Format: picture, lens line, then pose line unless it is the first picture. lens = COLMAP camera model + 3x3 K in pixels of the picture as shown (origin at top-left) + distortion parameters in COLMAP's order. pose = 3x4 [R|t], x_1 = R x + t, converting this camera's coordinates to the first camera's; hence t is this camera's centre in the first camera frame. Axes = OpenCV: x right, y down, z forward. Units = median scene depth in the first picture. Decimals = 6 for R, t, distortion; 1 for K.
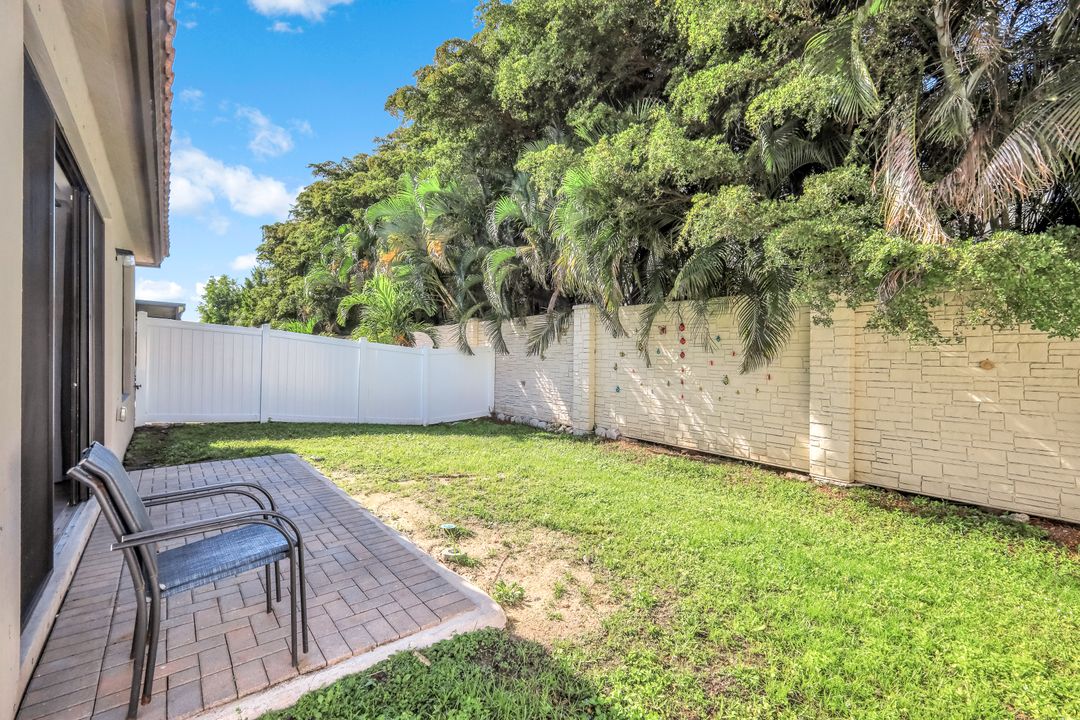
lens RADIAL K [[489.9, 0, 540.0], [0, 489.9, 360.0], [0, 0, 1]] dist [0.001419, 0.000062]
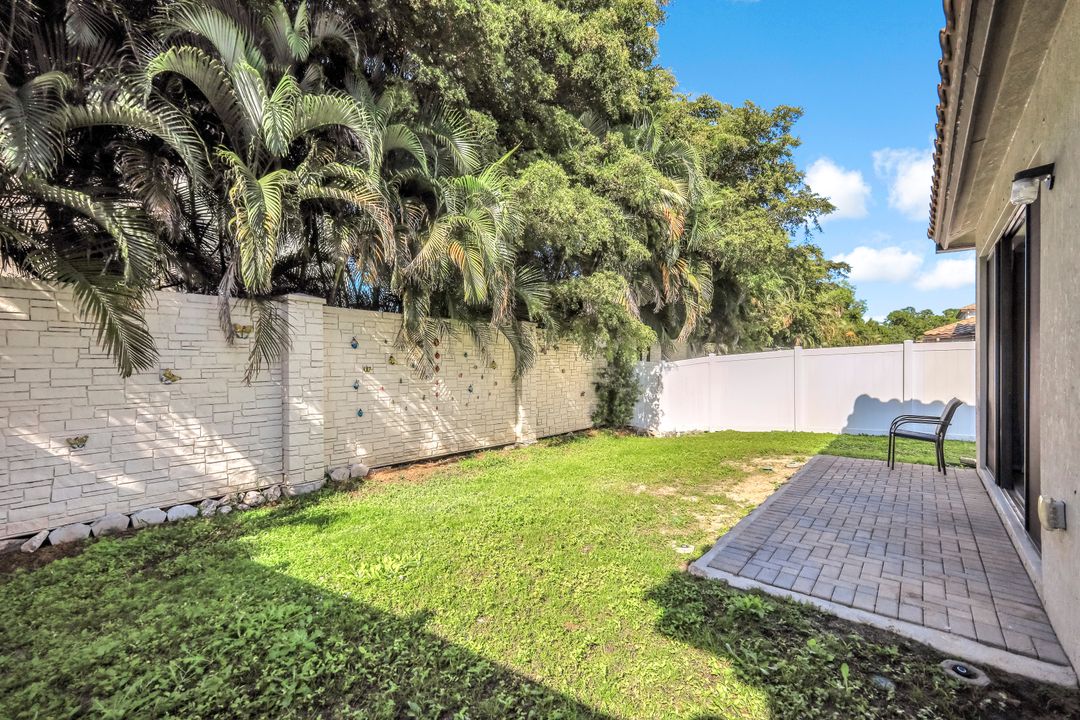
lens RADIAL K [[489.9, 0, 540.0], [0, 489.9, 360.0], [0, 0, 1]] dist [0.001419, 0.000062]
pose [[-0.257403, 0.003186, 0.966299, -0.797350], [0.011550, 0.999933, -0.000220, -0.026953], [-0.966235, 0.011104, -0.257423, 1.058401]]
